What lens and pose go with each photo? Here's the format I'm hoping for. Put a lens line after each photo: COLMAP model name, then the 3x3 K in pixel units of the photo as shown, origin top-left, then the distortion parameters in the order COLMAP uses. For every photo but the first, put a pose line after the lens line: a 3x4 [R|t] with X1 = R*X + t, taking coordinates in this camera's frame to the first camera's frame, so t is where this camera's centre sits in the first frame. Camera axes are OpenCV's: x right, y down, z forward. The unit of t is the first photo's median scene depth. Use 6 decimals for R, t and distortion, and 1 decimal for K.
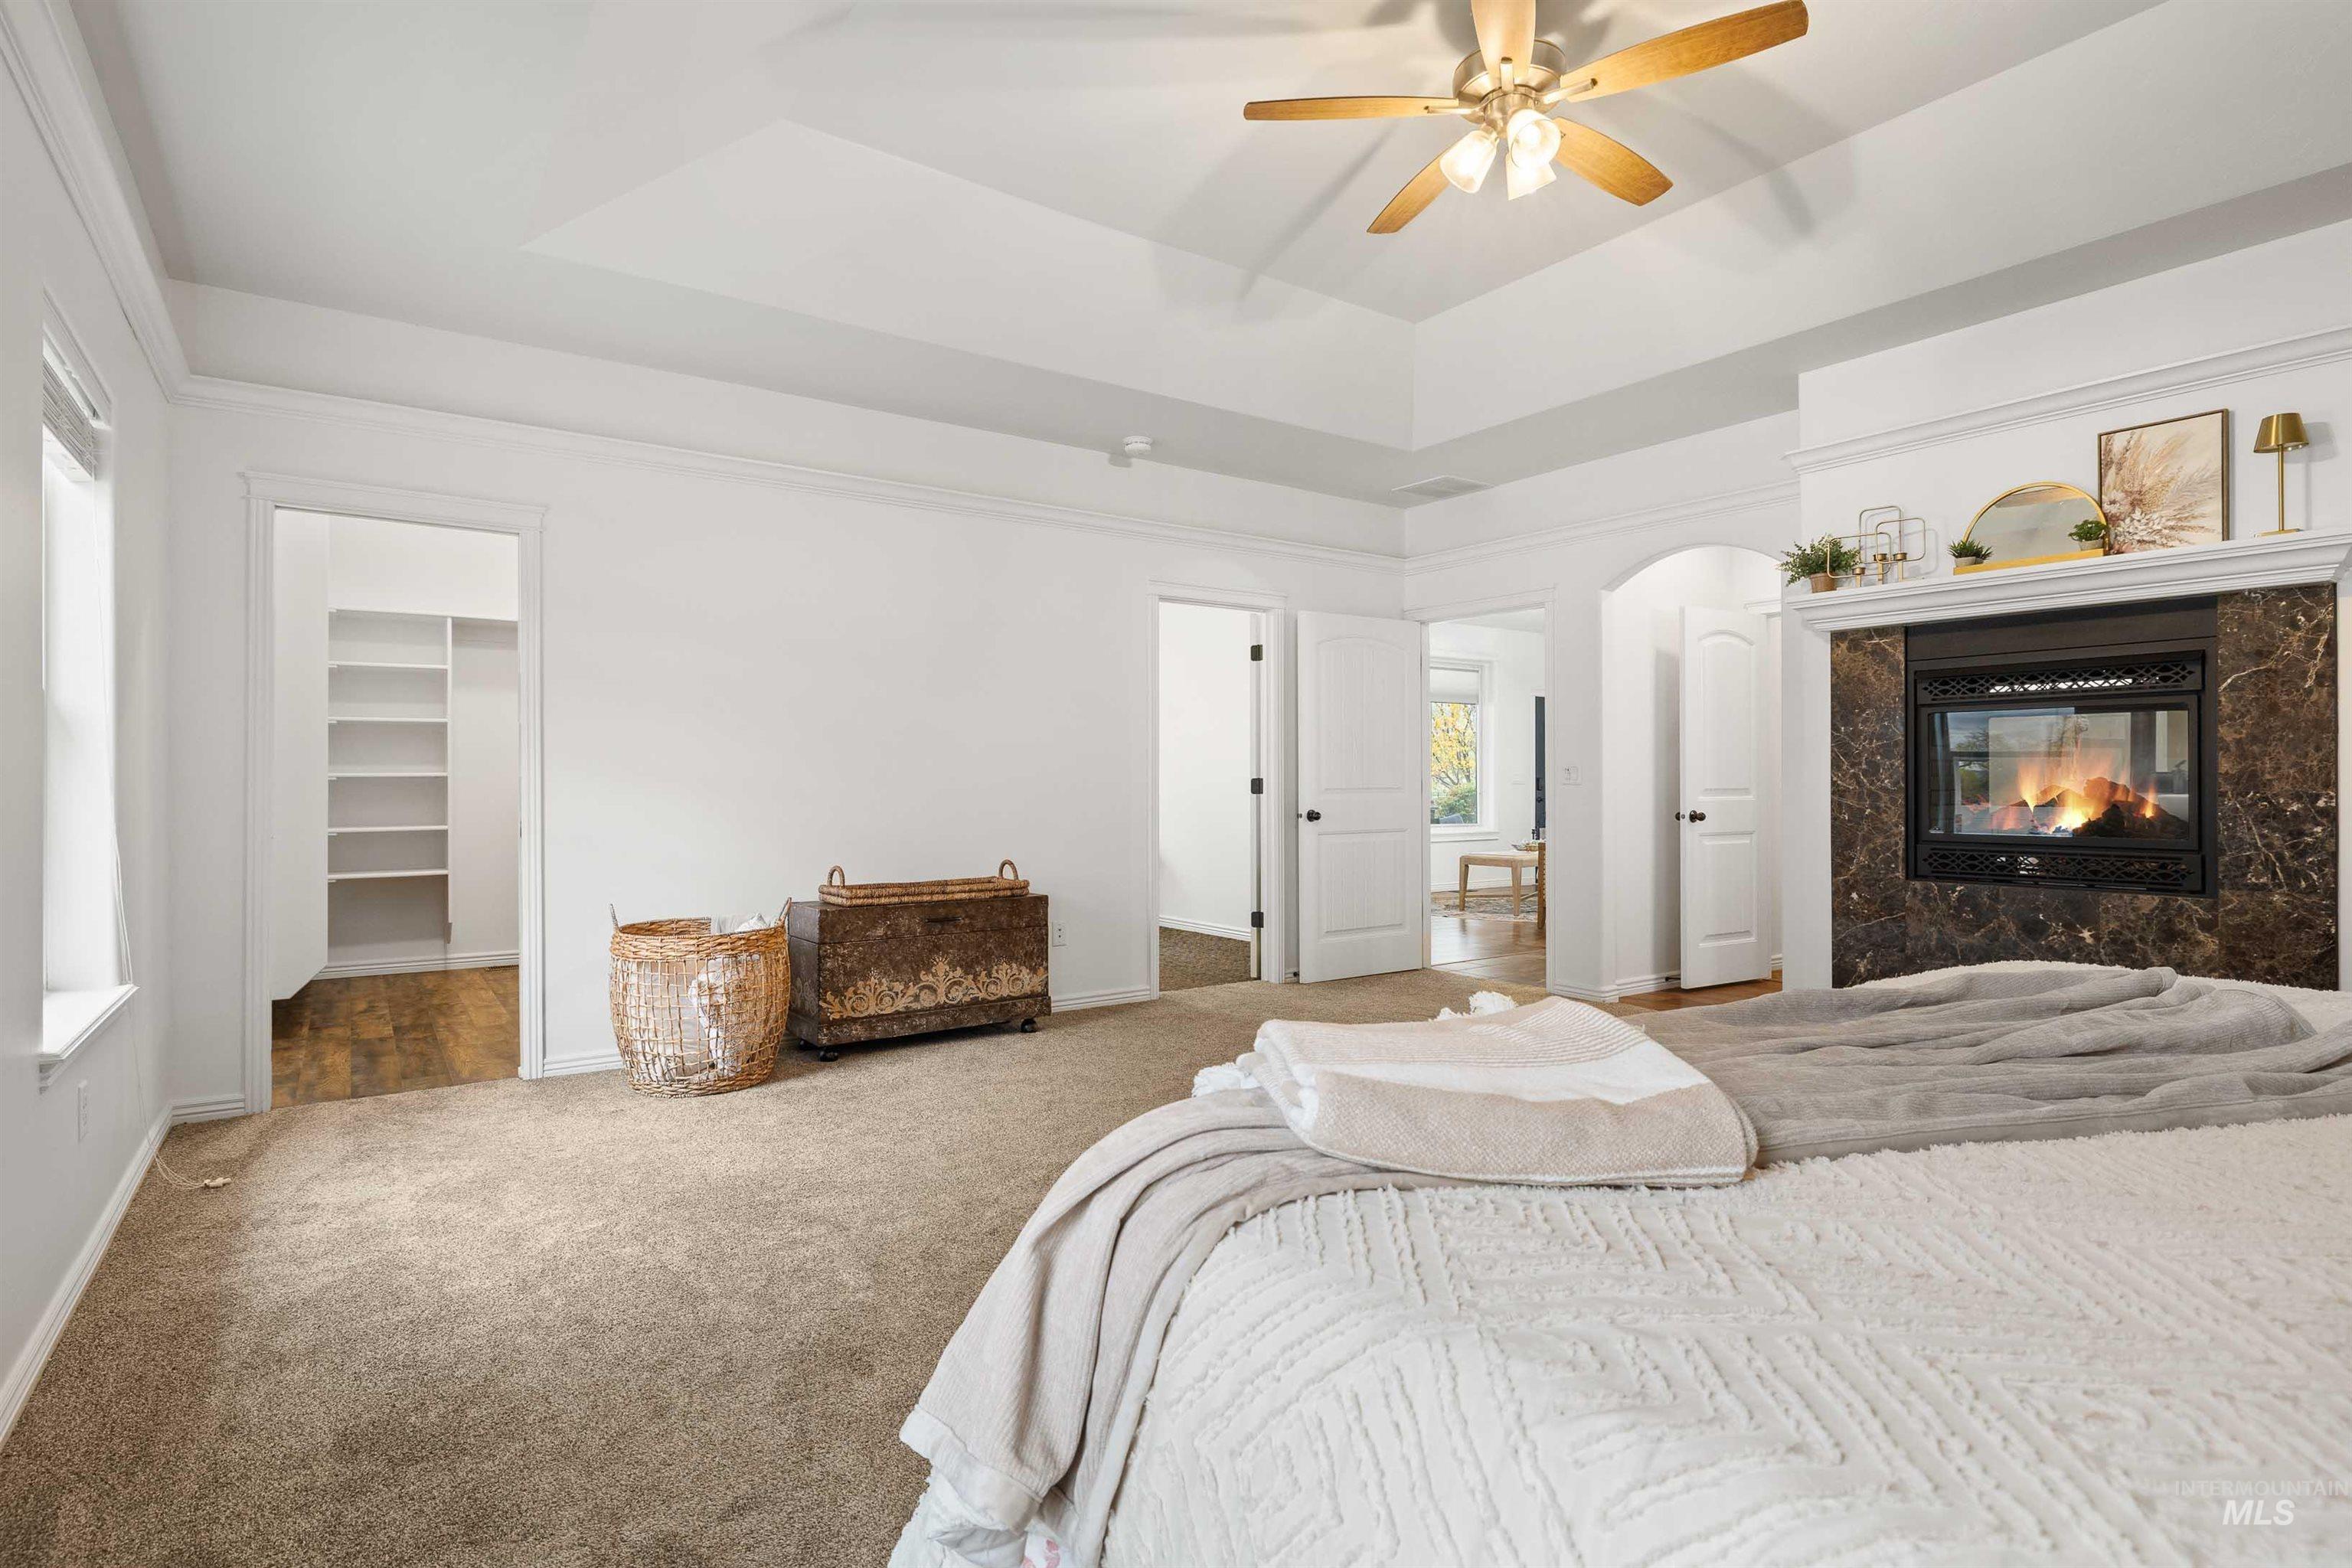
lens RADIAL K [[1196.7, 0, 1171.3], [0, 1196.7, 778.3], [0, 0, 1]] dist [0.002669, 0.000477]
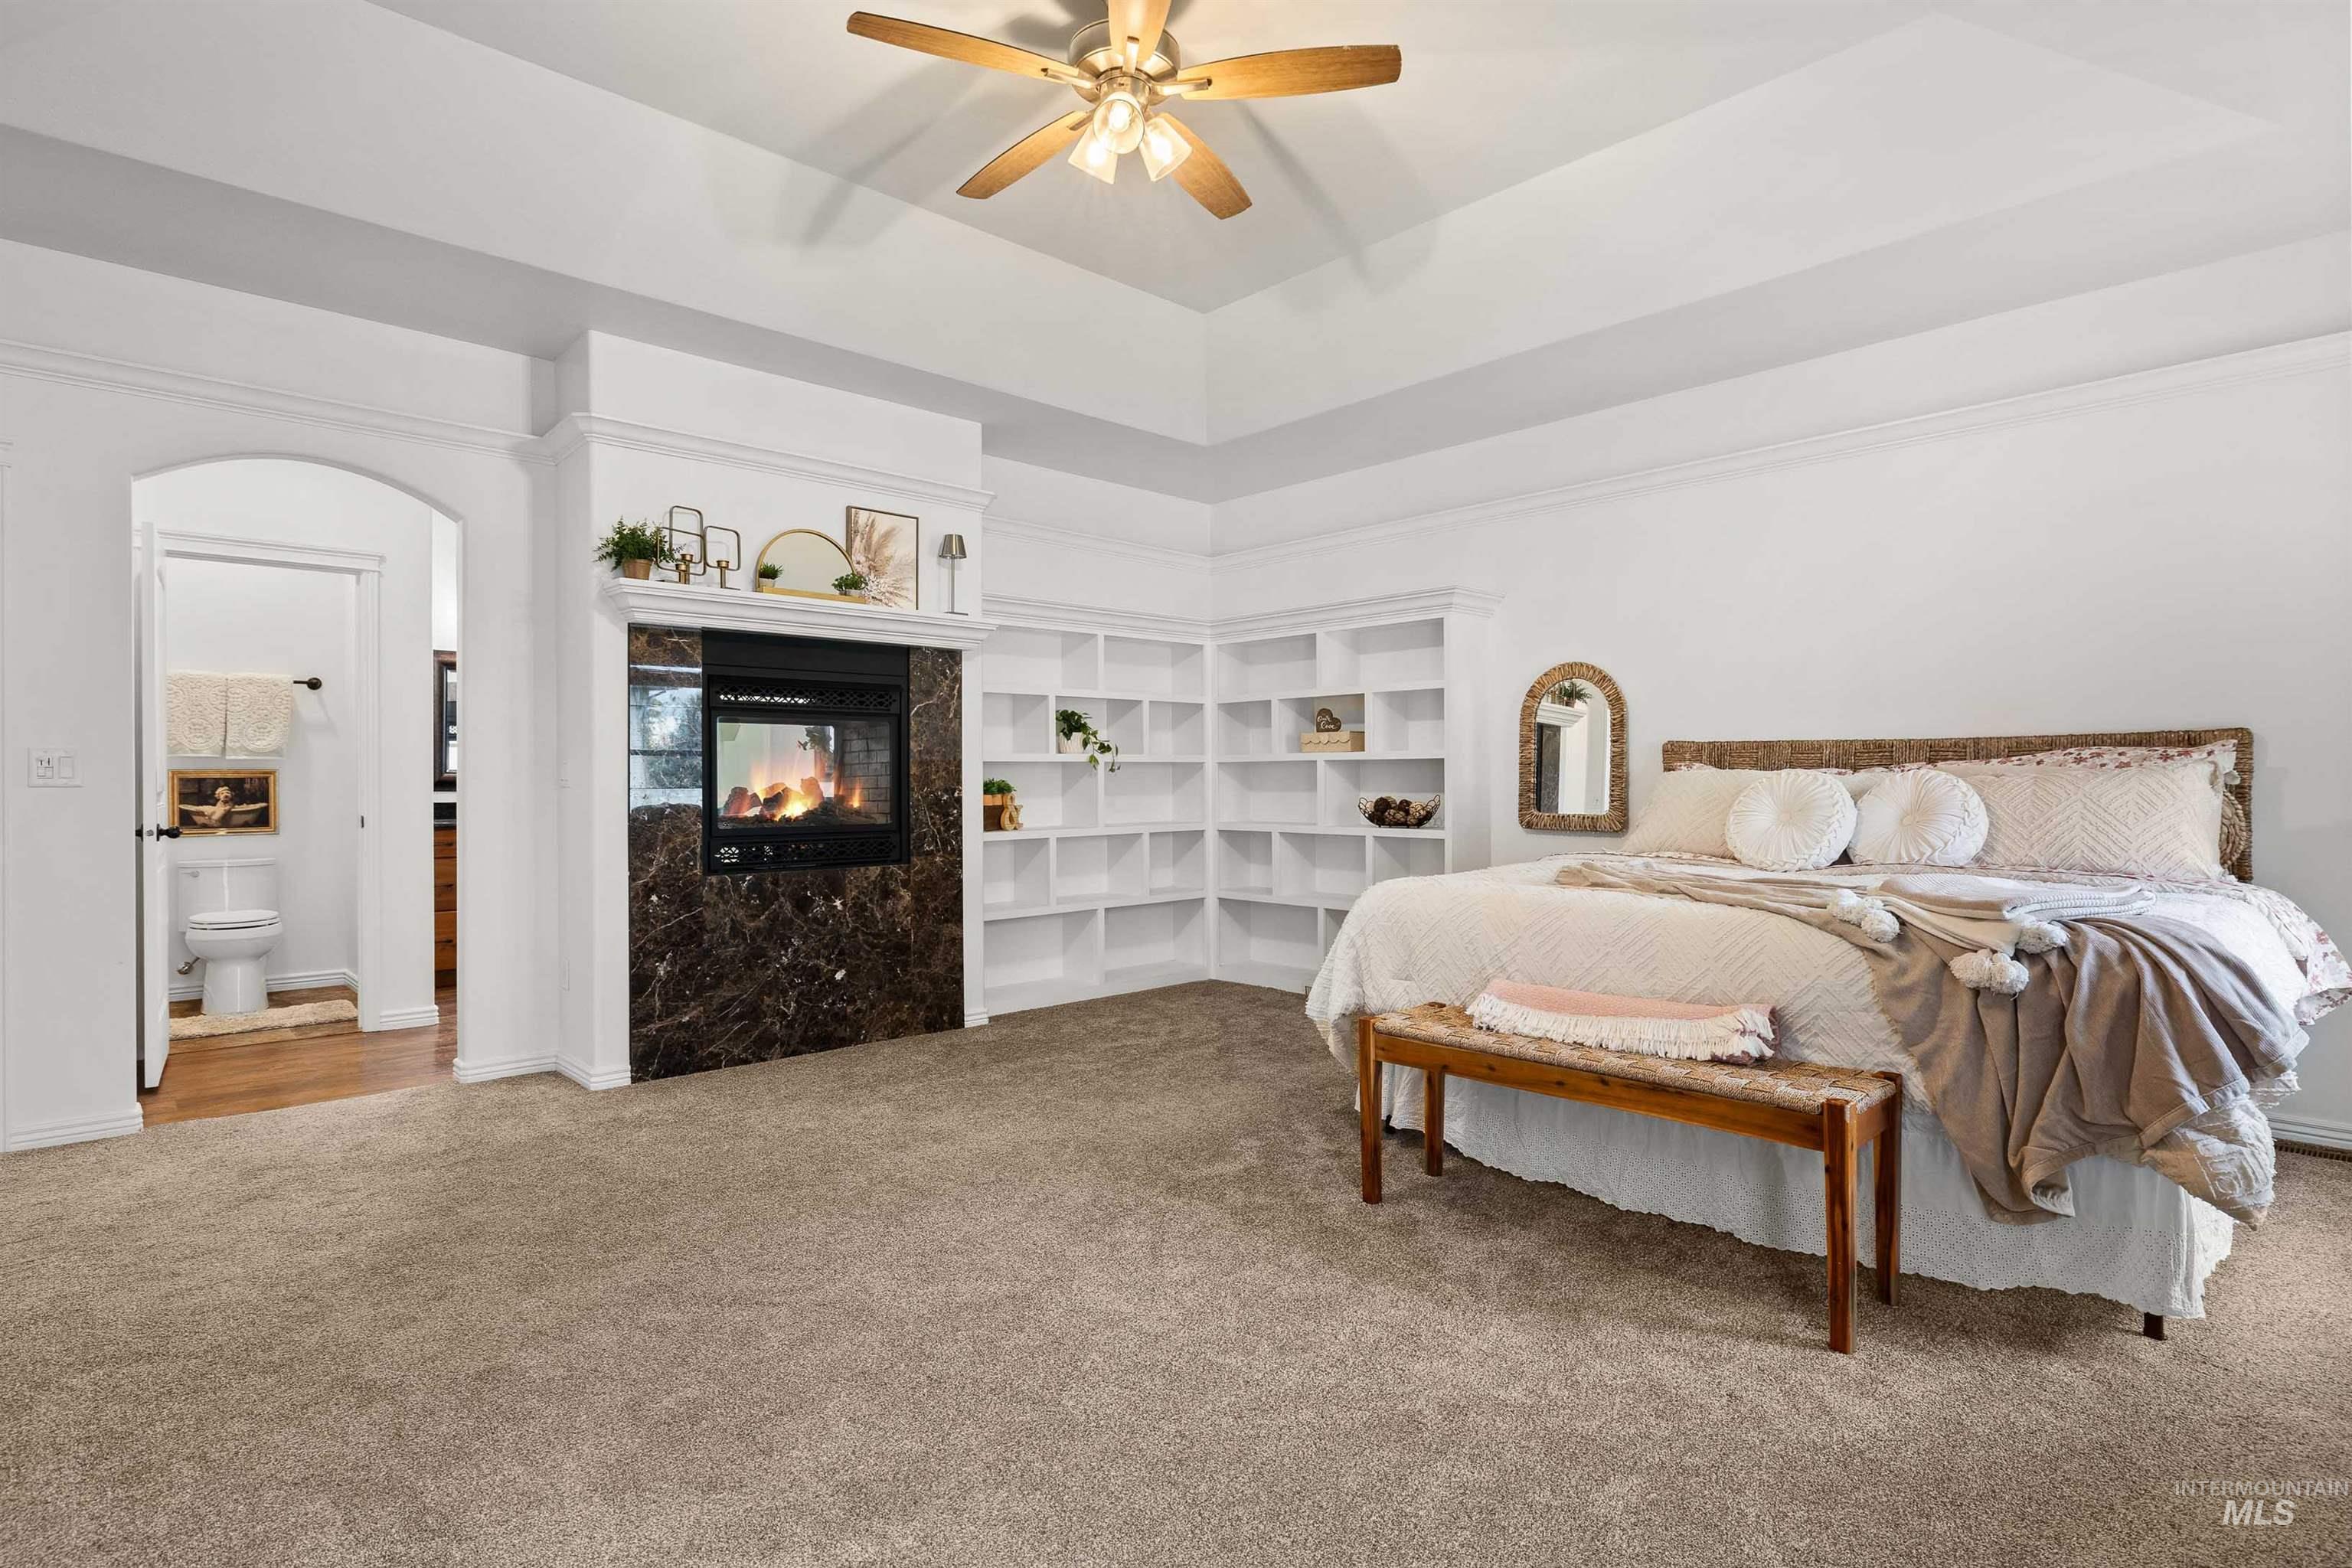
lens RADIAL K [[1196.7, 0, 1171.3], [0, 1196.7, 778.3], [0, 0, 1]] dist [0.002669, 0.000477]
pose [[-0.139645, 0.003019, 0.990197, -0.524978], [0.000263, 0.999995, -0.003012, 0.004406], [-0.990202, -0.000160, -0.139645, 0.840044]]
